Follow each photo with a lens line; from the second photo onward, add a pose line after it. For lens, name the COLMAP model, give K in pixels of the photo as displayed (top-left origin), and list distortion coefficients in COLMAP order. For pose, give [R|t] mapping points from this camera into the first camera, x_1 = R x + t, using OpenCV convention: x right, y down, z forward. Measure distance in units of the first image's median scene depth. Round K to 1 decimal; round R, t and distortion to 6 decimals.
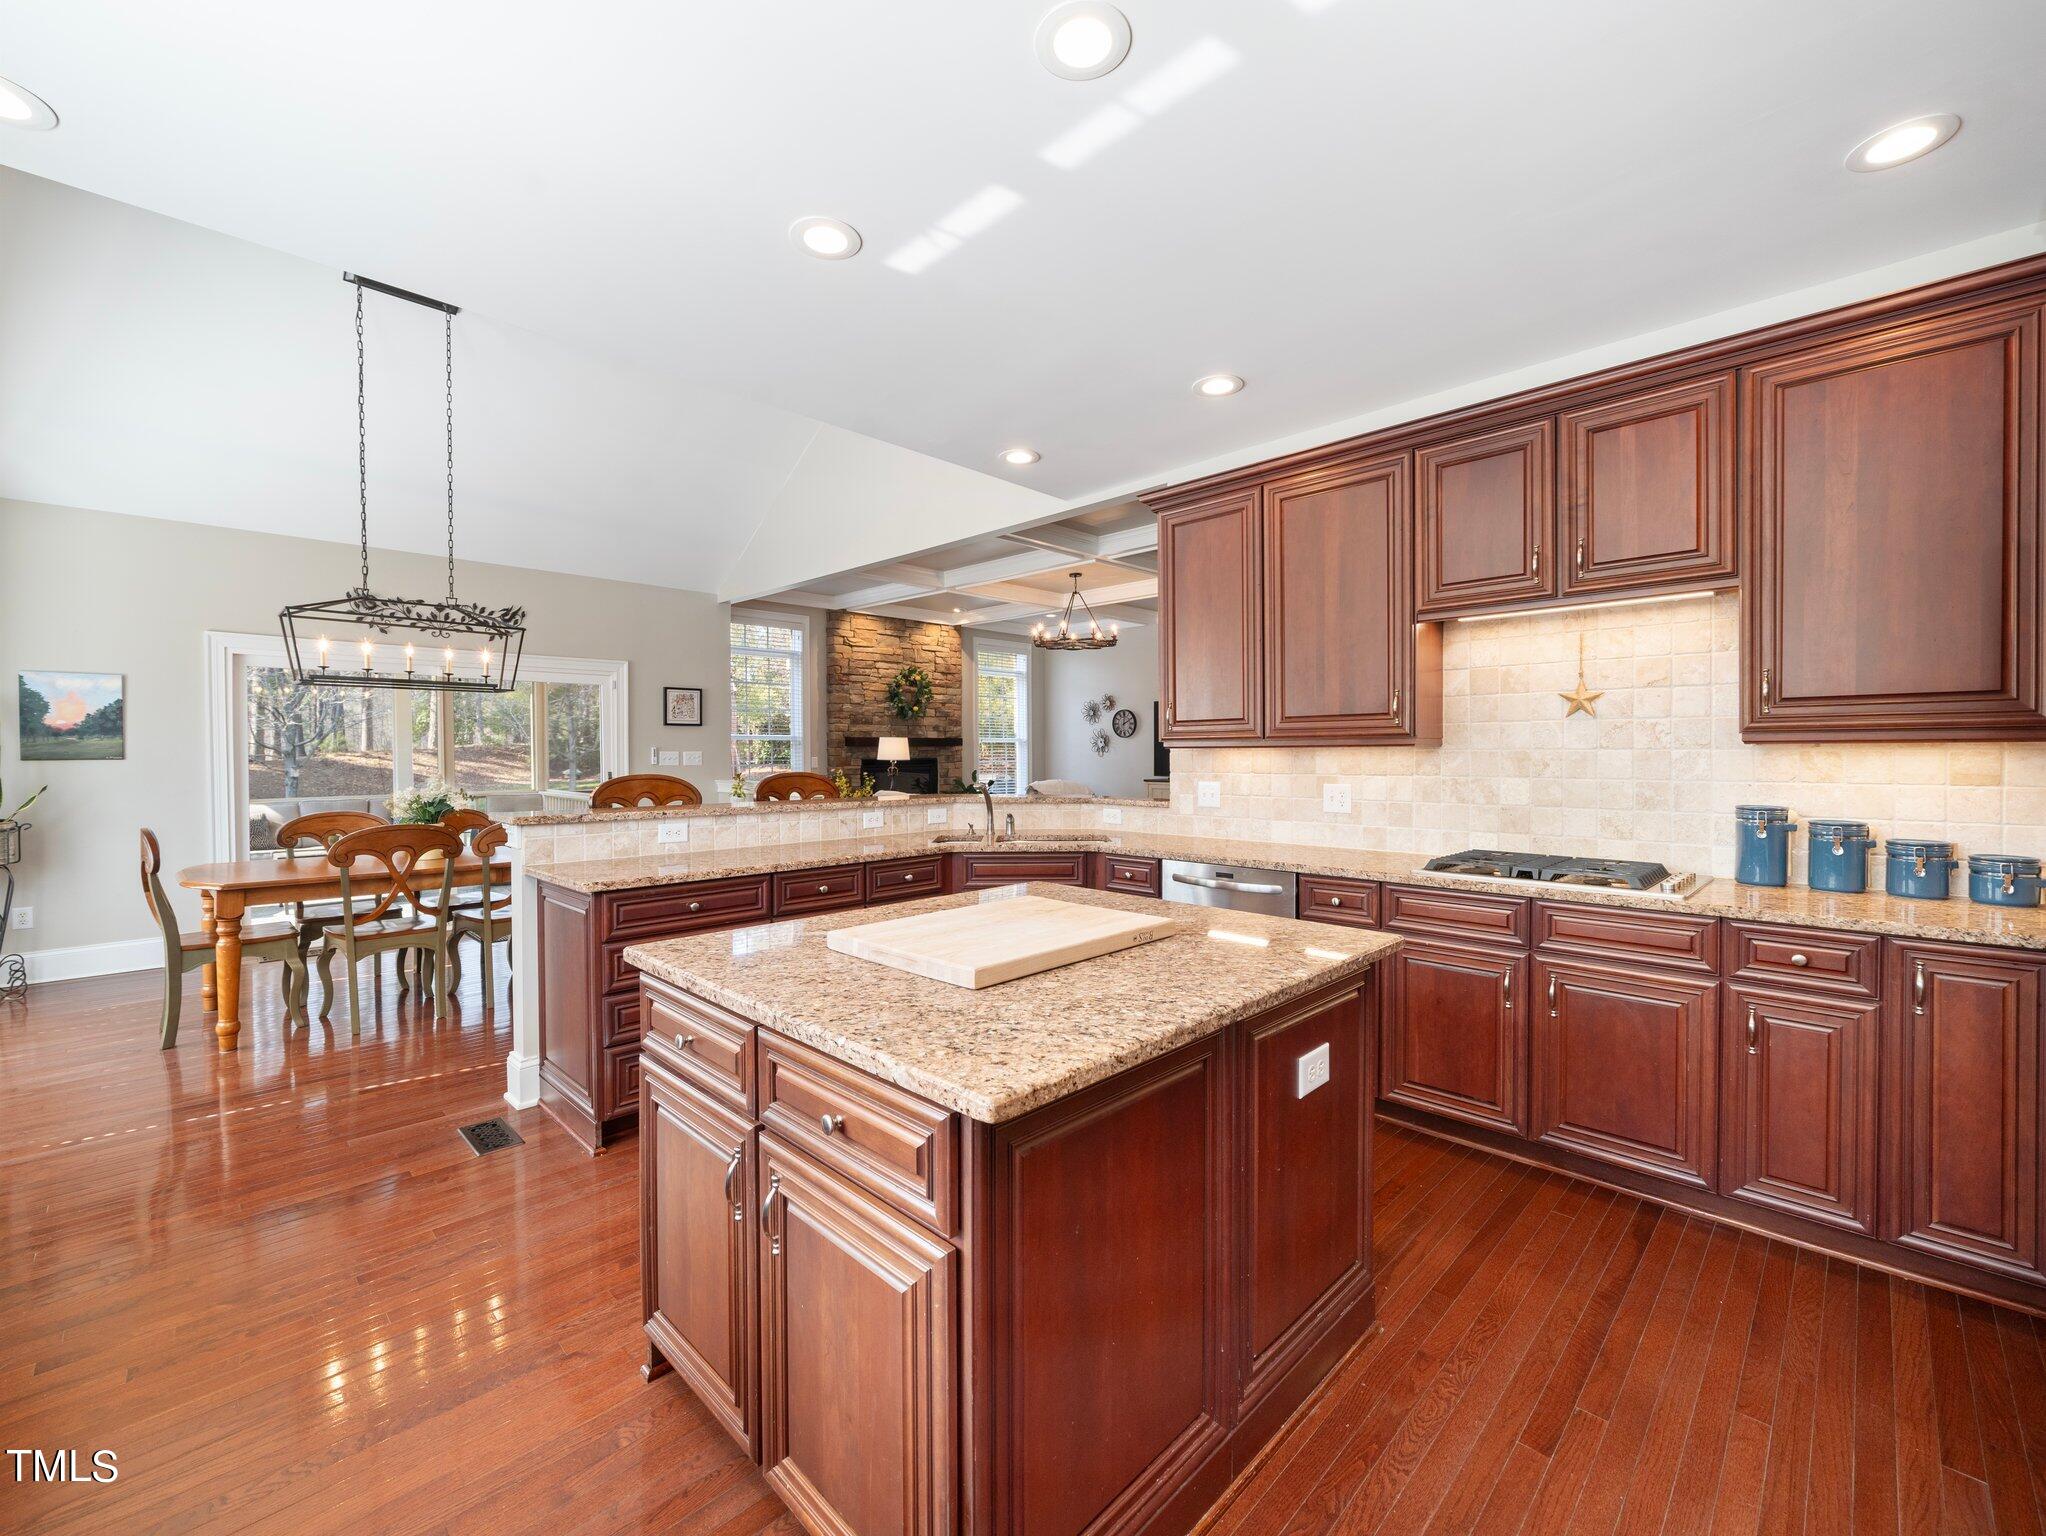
lens RADIAL K [[850.6, 0, 1023.0], [0, 850.6, 768.0], [0, 0, 1]] dist [-0.000593, -0.000123]
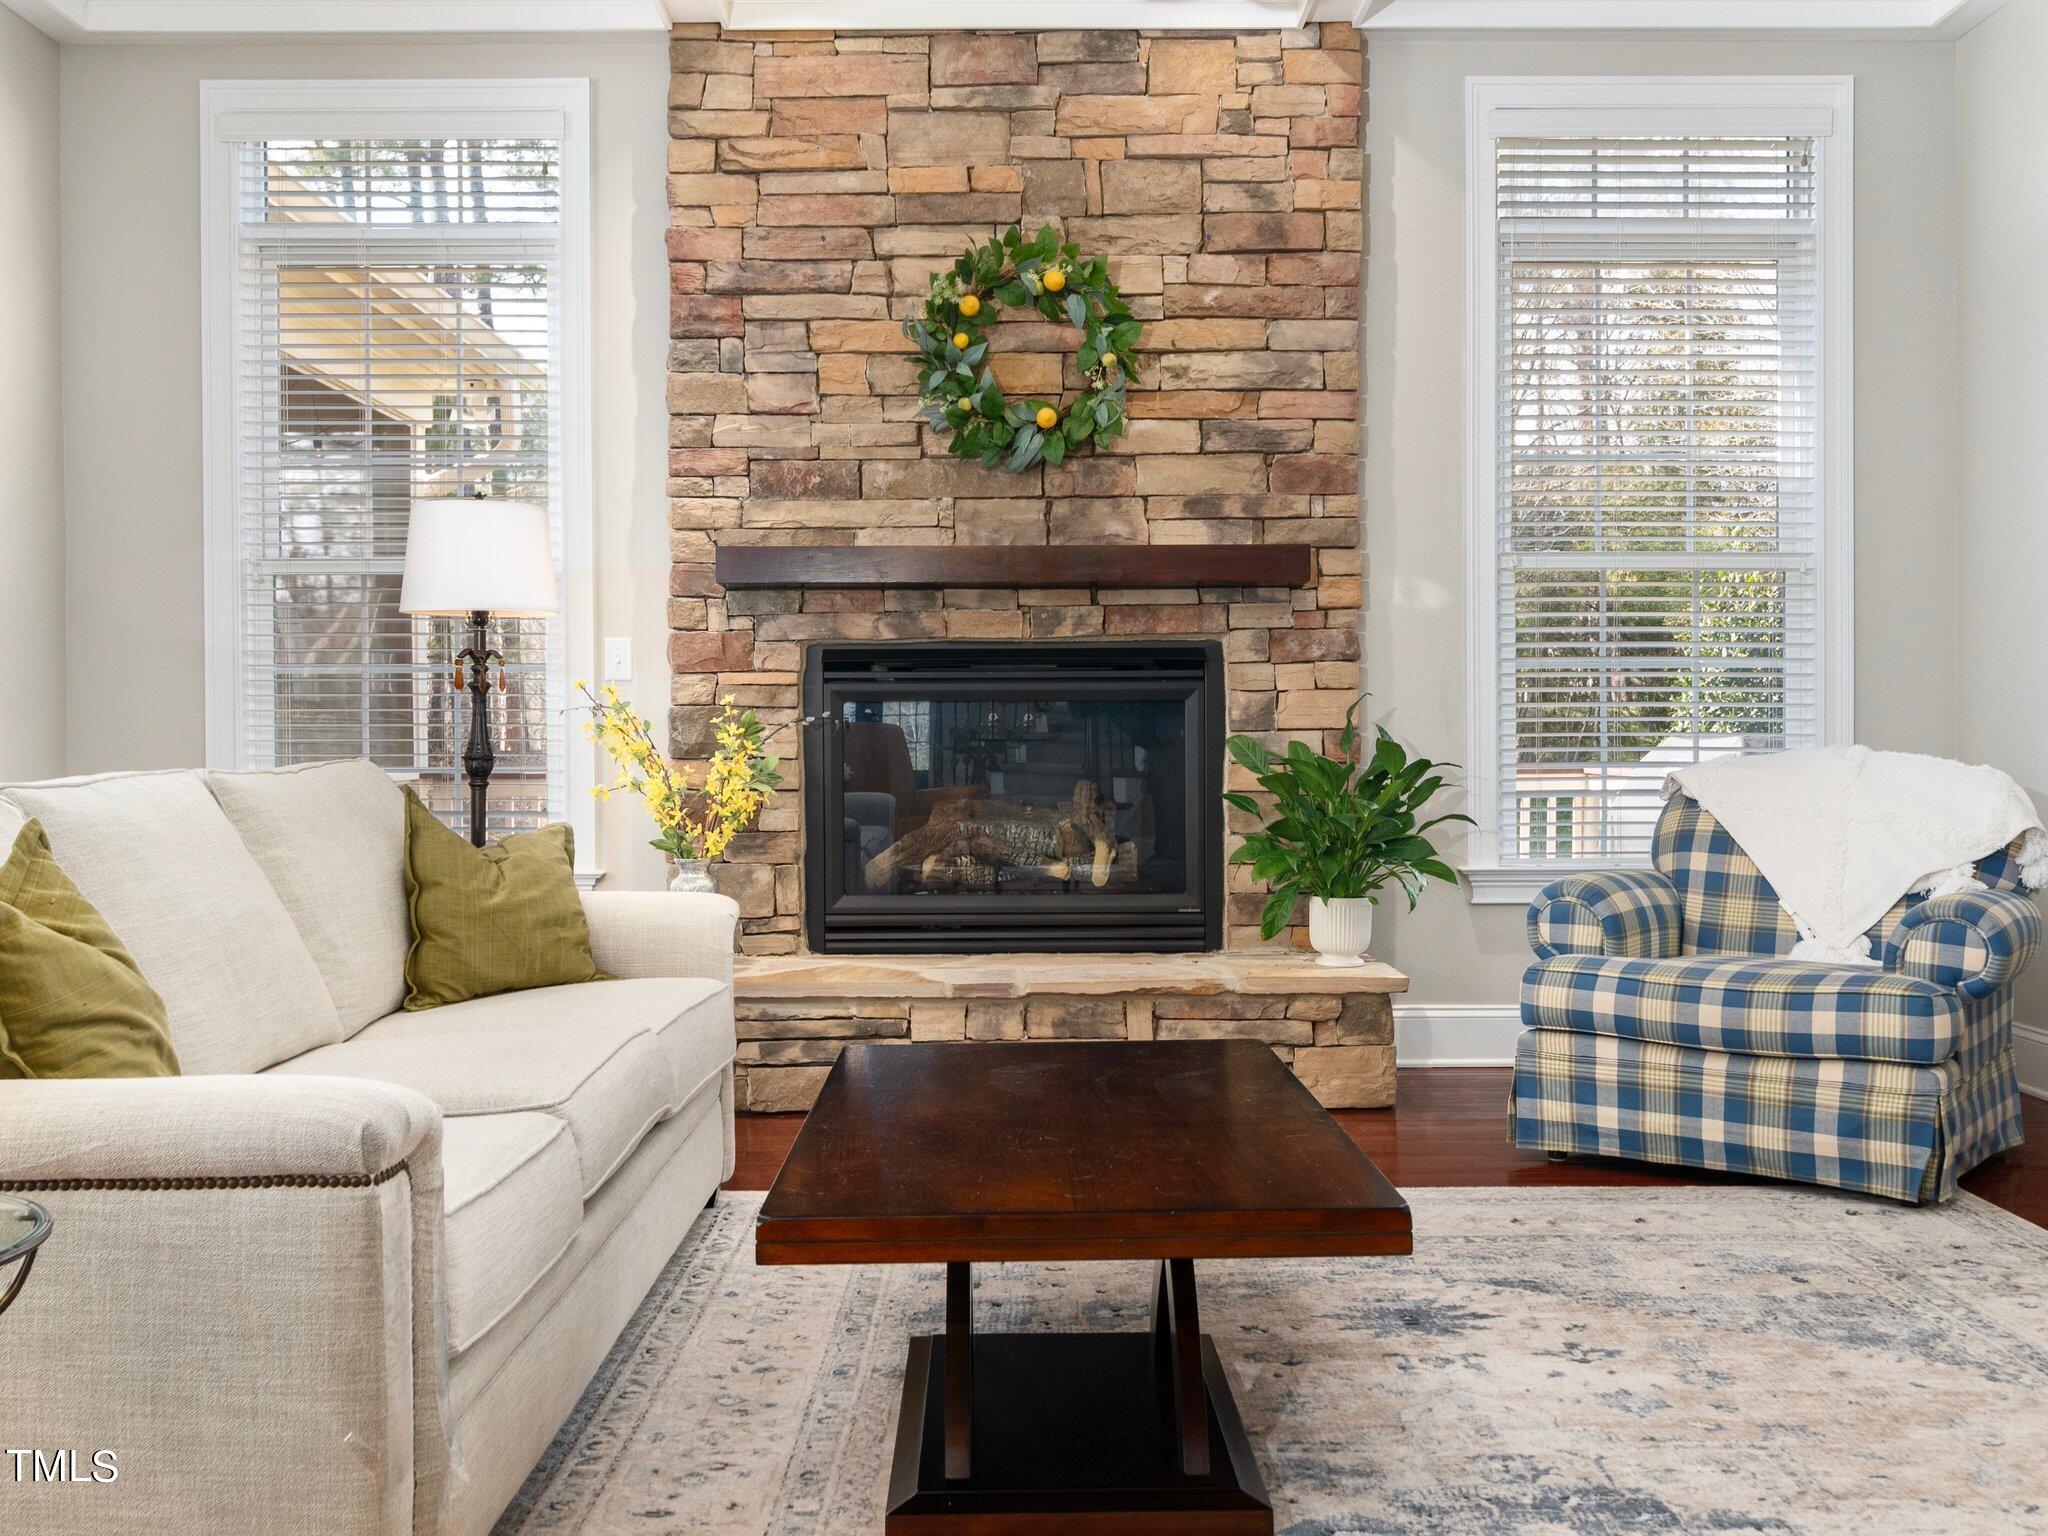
lens RADIAL K [[1980.2, 0, 1024.0], [0, 1980.2, 768.0], [0, 0, 1]] dist [-0.001230, 0.002503]
pose [[0.706749, 0.015002, -0.707305, 0.410741], [-0.012907, 0.999882, 0.008311, 0.031611], [0.707347, 0.003256, 0.706859, 1.074700]]
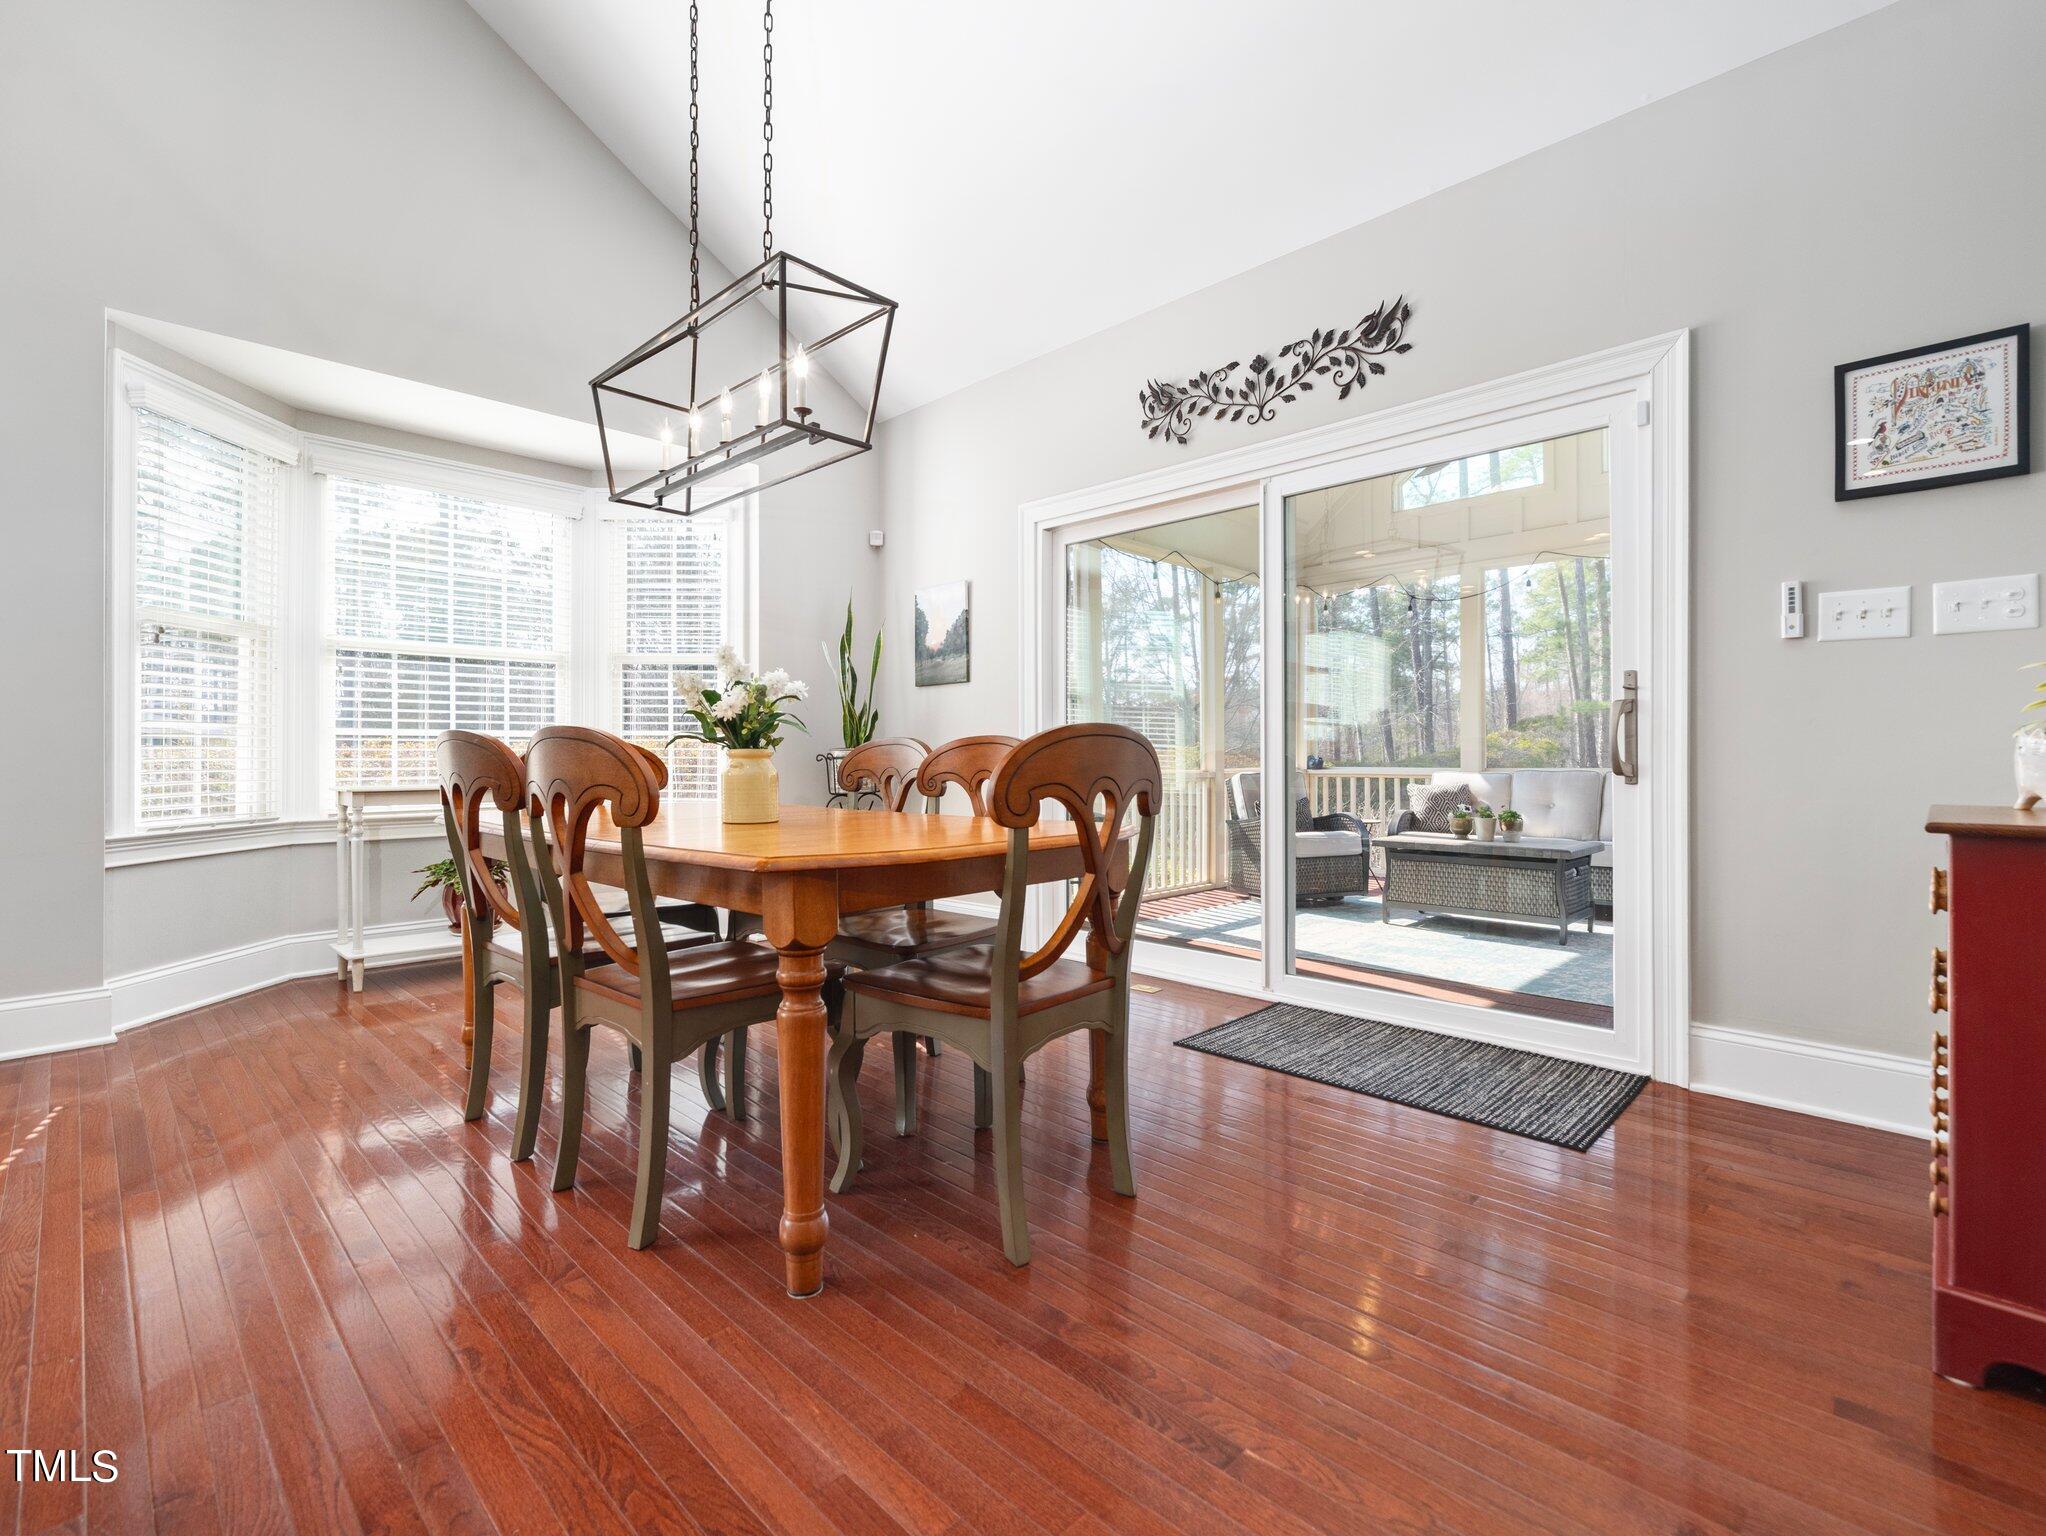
lens RADIAL K [[931.9, 0, 1010.8], [0, 931.9, 763.4], [0, 0, 1]] dist [-0.000540, 0.000052]
pose [[-0.002433, 0.014151, -0.999897, -0.122327], [-0.011911, 0.999829, 0.014179, 0.046721], [0.999926, 0.011944, -0.002264, 0.870343]]
